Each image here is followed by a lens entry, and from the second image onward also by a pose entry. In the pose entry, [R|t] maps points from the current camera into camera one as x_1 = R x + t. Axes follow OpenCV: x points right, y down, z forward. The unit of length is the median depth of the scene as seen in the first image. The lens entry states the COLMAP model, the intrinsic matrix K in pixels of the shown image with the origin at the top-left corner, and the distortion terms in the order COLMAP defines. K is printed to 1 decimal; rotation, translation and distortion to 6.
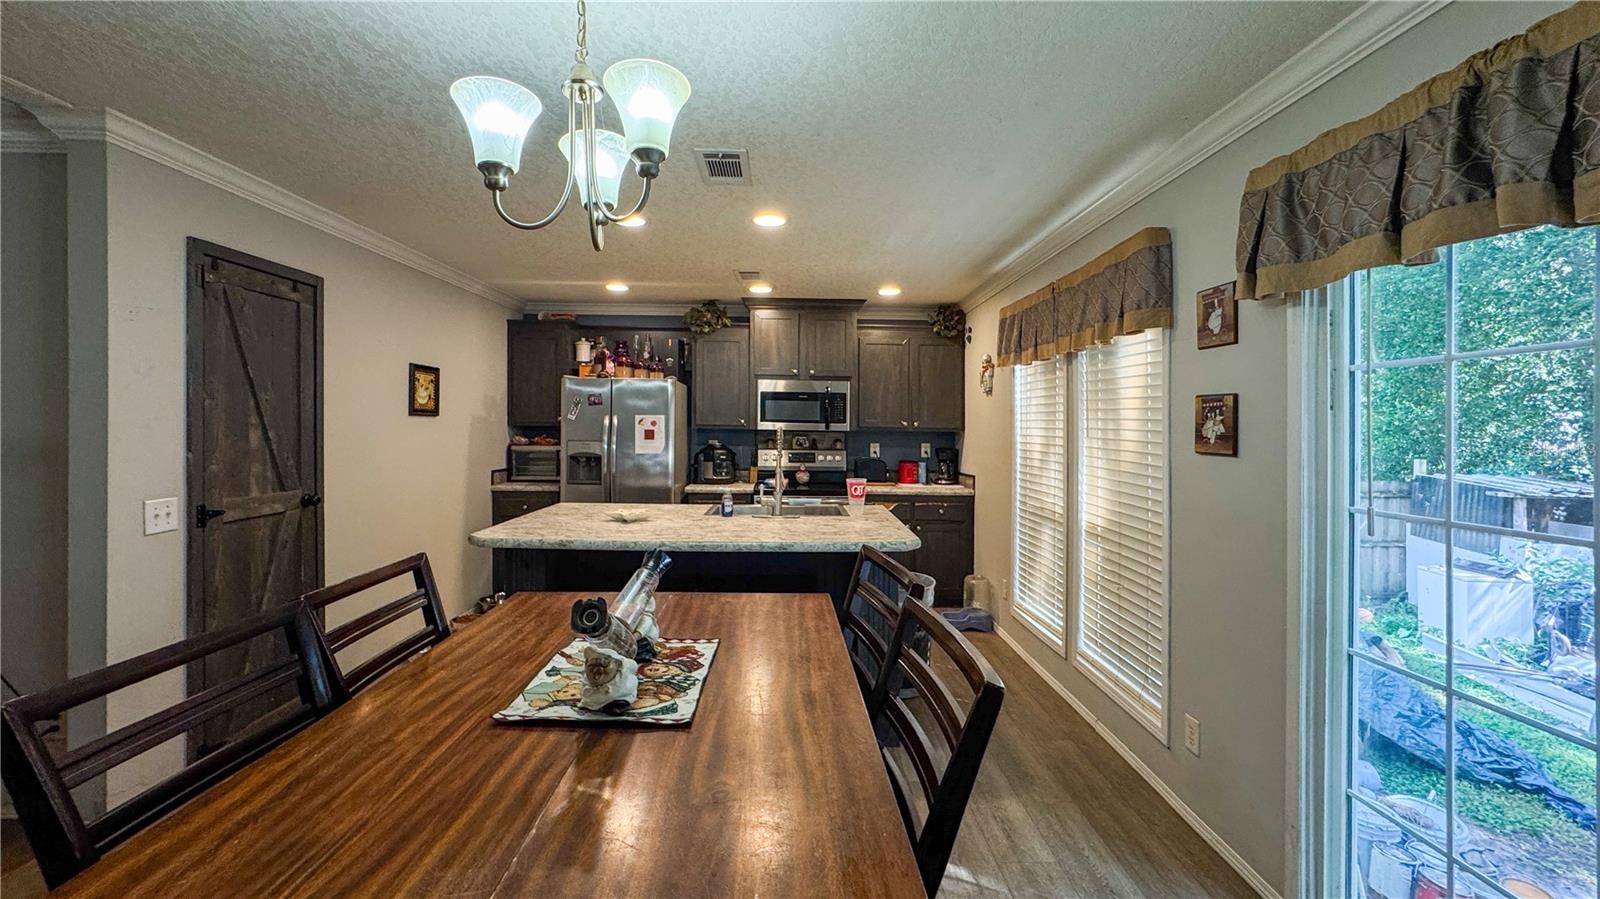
lens RADIAL K [[655.4, 0, 807.7], [0, 655.4, 428.3], [0, 0, 1]] dist [-0.022750, 0.010057]
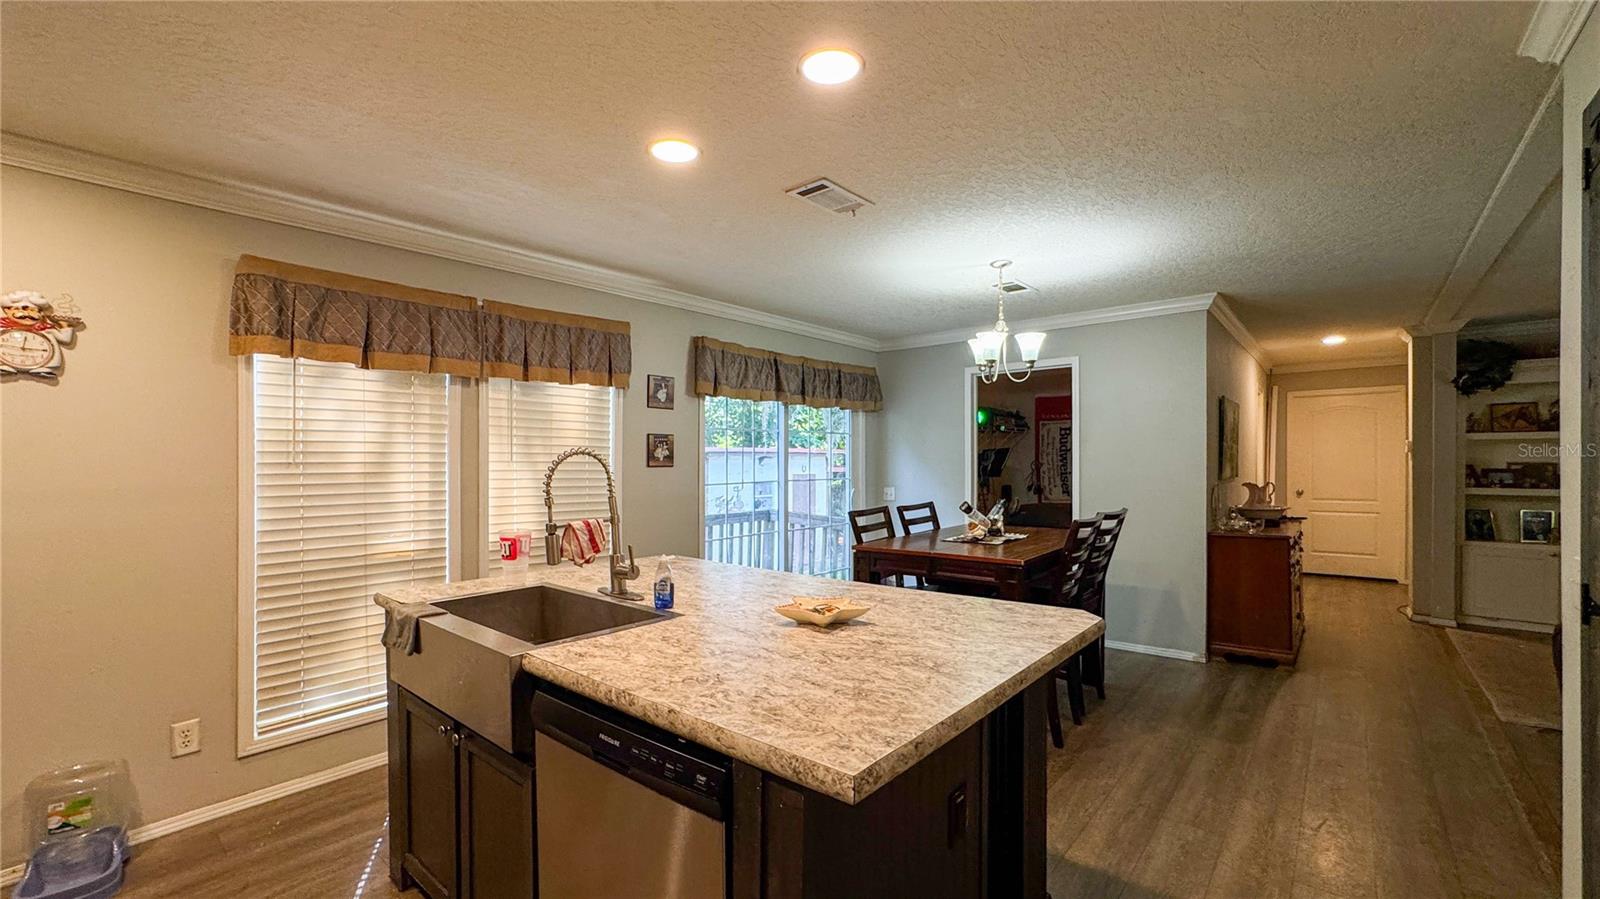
lens RADIAL K [[655.4, 0, 812.6], [0, 655.4, 463.5], [0, 0, 1]] dist [-0.022750, 0.010057]
pose [[-0.753470, -0.008184, 0.657432, -0.521498], [0.004125, 0.999844, 0.017173, 0.001045], [-0.657470, 0.015651, -0.753318, 1.188228]]
